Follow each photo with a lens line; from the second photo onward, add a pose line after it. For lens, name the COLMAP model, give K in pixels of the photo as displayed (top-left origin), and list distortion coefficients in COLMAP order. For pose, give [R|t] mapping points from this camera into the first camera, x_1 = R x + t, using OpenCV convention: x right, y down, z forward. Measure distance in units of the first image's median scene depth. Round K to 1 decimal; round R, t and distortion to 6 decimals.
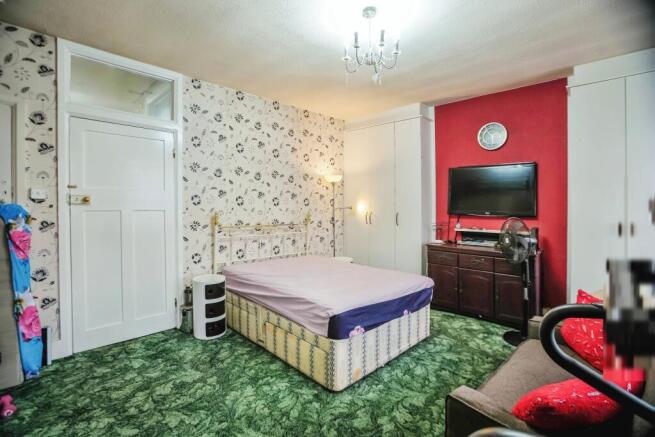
lens RADIAL K [[299.4, 0, 329.3], [0, 299.4, 215.8], [0, 0, 1]] dist [-0.029825, 0.002996]
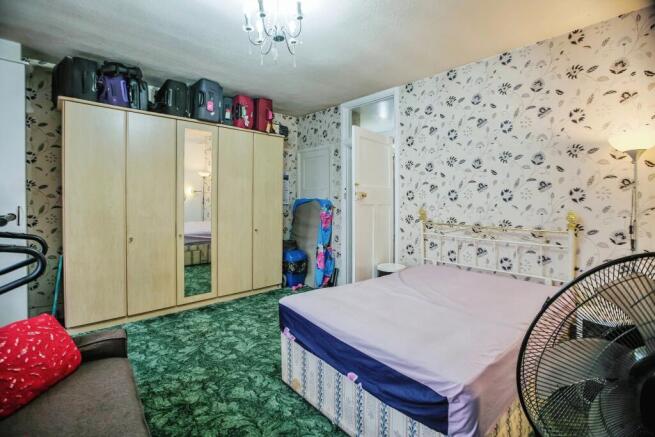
lens RADIAL K [[299.4, 0, 329.0], [0, 299.4, 215.9], [0, 0, 1]] dist [-0.029825, 0.002996]
pose [[-0.037789, 0.047160, -0.998172, 0.601587], [-0.041221, 0.997962, 0.048711, -0.018149], [0.998435, 0.042986, -0.035768, 0.689521]]
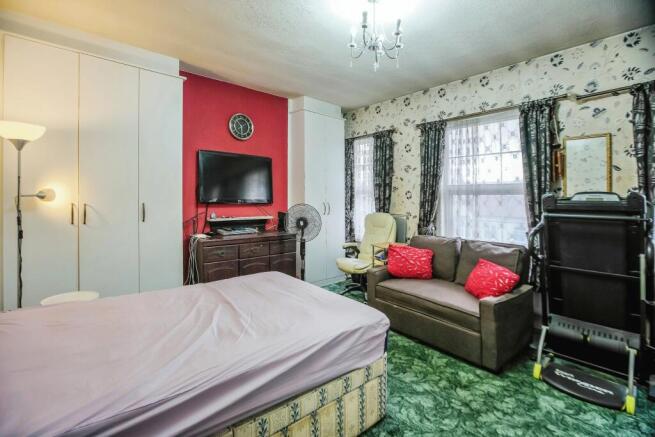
lens RADIAL K [[299.4, 0, 332.4], [0, 299.4, 195.4], [0, 0, 1]] dist [-0.029825, 0.002996]
pose [[0.066079, 0.004711, 0.997803, -0.493124], [0.015269, 0.999867, -0.005732, -0.018973], [-0.997698, 0.015614, 0.065998, 0.636948]]
